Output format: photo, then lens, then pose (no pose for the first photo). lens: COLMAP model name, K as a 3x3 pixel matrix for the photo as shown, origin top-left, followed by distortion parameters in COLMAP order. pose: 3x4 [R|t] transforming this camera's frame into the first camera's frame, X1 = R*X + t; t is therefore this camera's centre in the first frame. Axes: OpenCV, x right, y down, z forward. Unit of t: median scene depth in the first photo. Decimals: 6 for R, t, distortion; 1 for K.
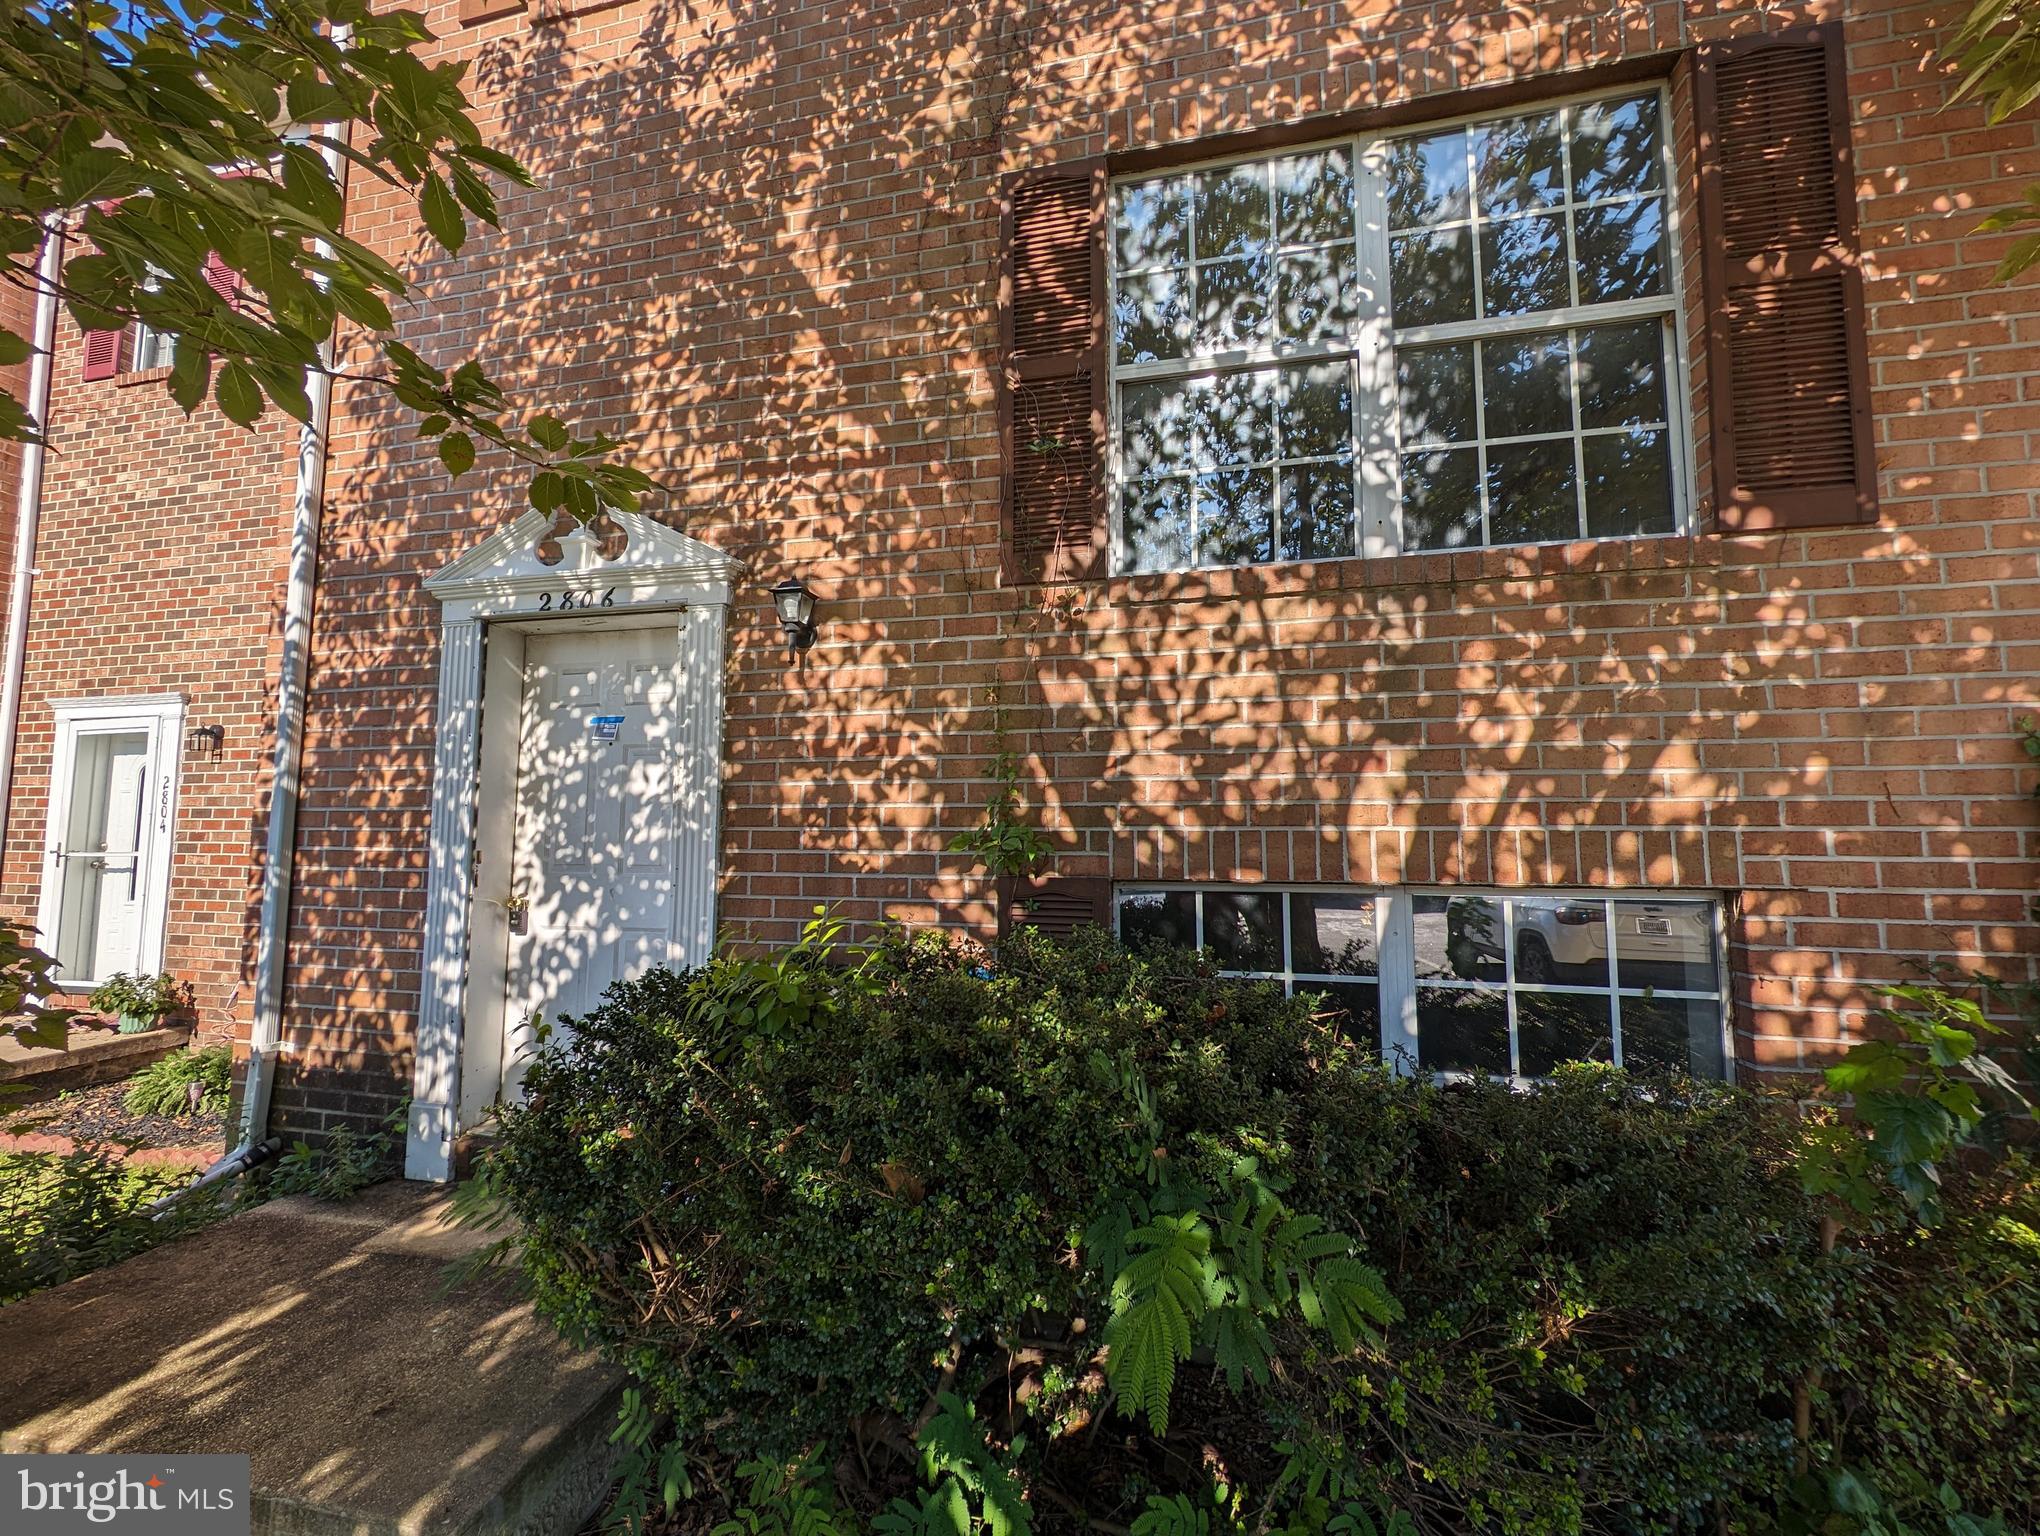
lens RADIAL K [[767.5, 0, 1020.0], [0, 767.5, 769.3], [0, 0, 1]] dist [0.004911, -0.000269]
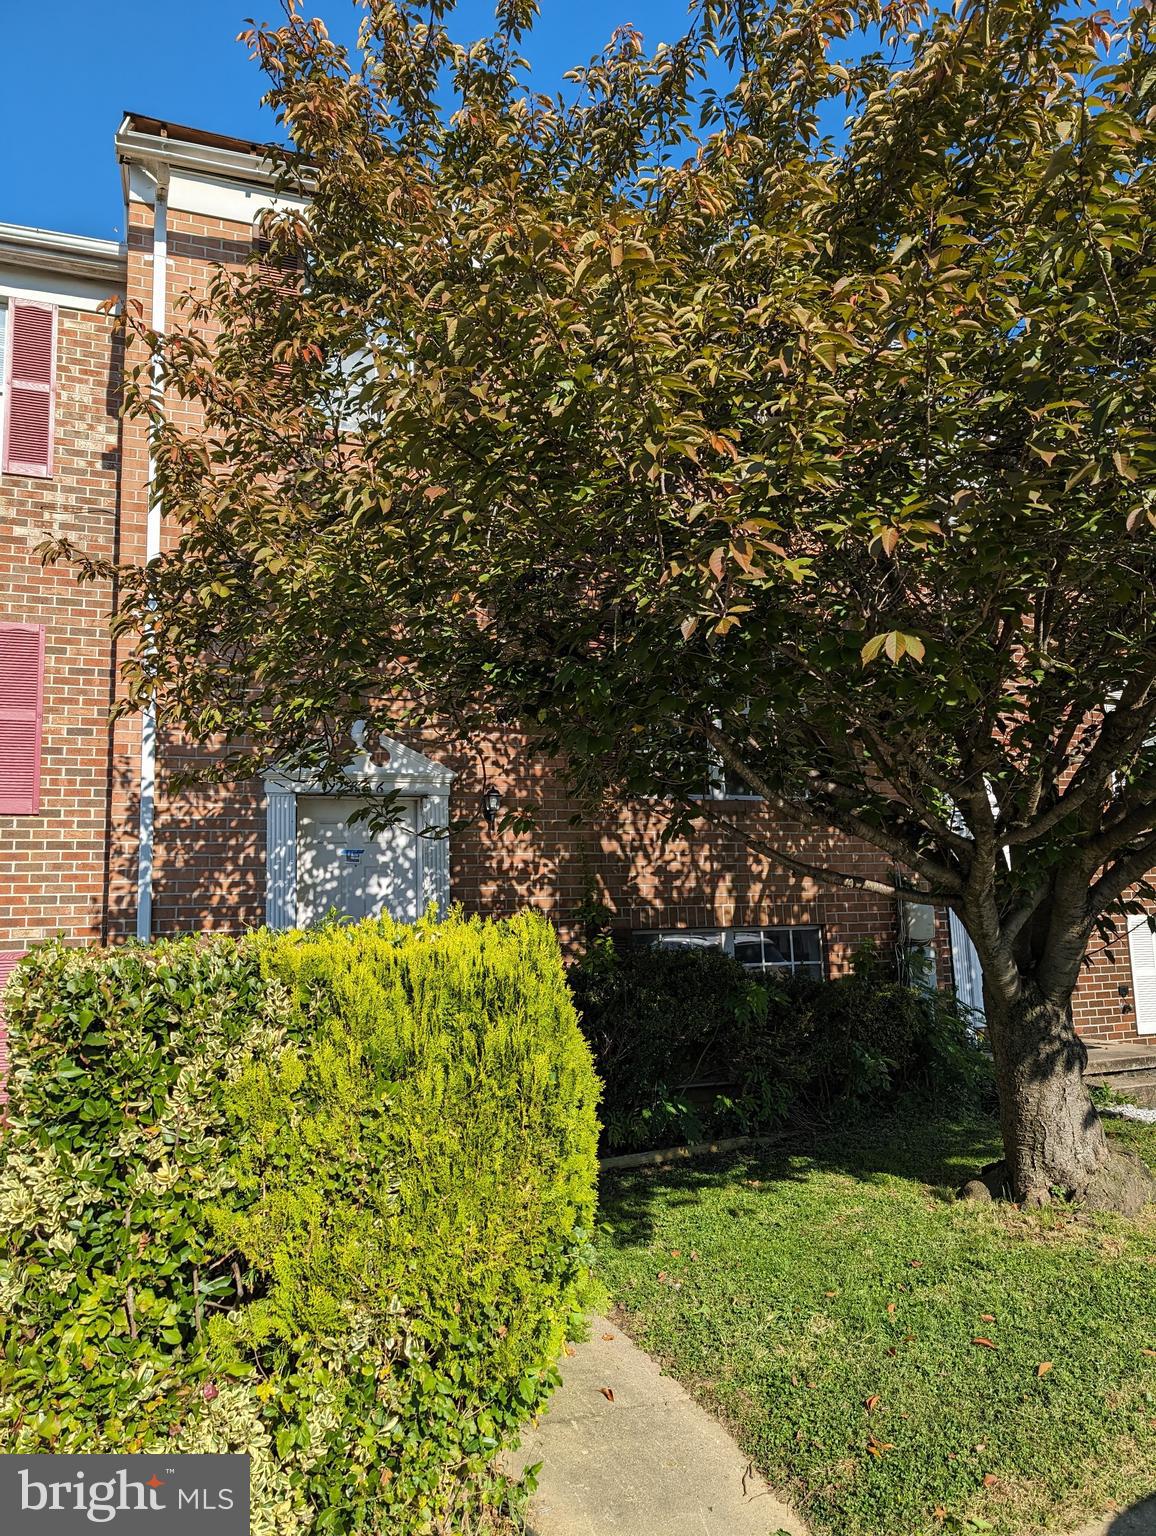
lens RADIAL K [[1077.6, 0, 577.2], [0, 1077.6, 760.5], [0, 0, 1]] dist [0.096276, -0.000972]
pose [[0.830878, 0.060655, 0.553139, -1.686784], [-0.010813, 0.995614, -0.092932, -0.053177], [-0.556350, 0.071234, 0.827889, -1.507273]]
